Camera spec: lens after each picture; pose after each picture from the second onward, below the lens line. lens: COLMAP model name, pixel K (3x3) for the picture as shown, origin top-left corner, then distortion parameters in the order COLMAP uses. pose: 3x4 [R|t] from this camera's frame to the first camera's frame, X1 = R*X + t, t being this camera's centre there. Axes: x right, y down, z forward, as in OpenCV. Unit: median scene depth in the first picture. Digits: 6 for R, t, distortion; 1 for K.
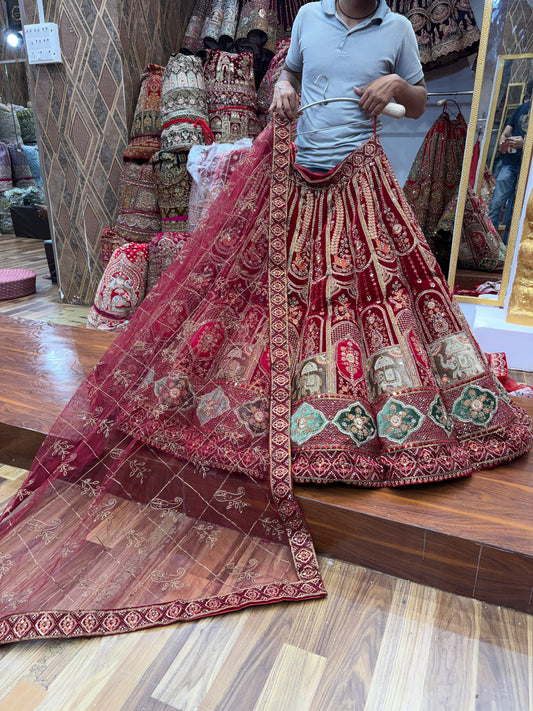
lens RADIAL K [[527.0, 0, 271.0], [0, 527.0, 359.7], [0, 0, 1]] dist [0.029217, -0.039783]
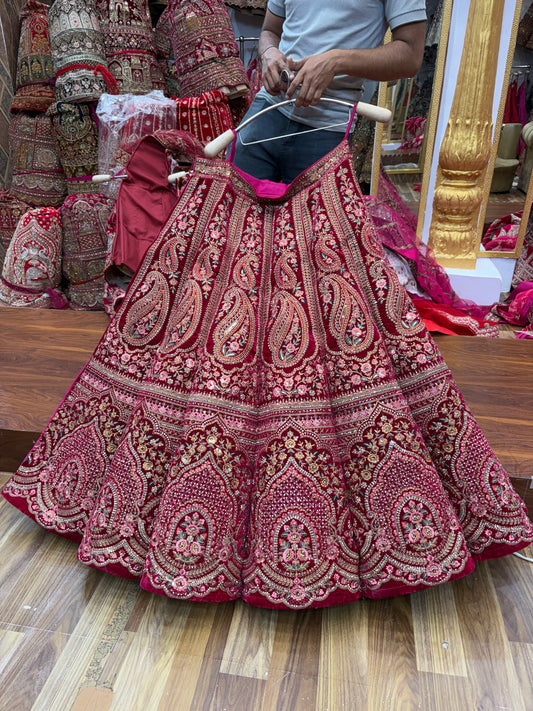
lens RADIAL K [[527.0, 0, 267.1], [0, 527.0, 356.7], [0, 0, 1]] dist [0.029217, -0.039783]
pose [[0.972146, -0.110917, 0.206470, -0.096970], [0.092063, 0.990838, 0.098813, -0.020674], [-0.215538, -0.077052, 0.973451, 0.011109]]
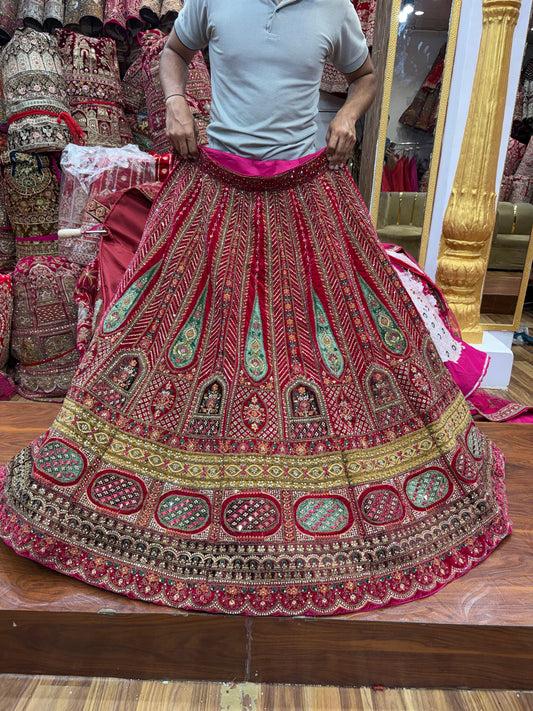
lens RADIAL K [[527.0, 0, 269.2], [0, 527.0, 354.2], [0, 0, 1]] dist [0.029217, -0.039783]
pose [[0.922897, -0.093547, 0.373511, -0.178517], [0.104803, 0.994444, -0.009895, -0.056909], [-0.370510, 0.048277, 0.927573, 0.171165]]
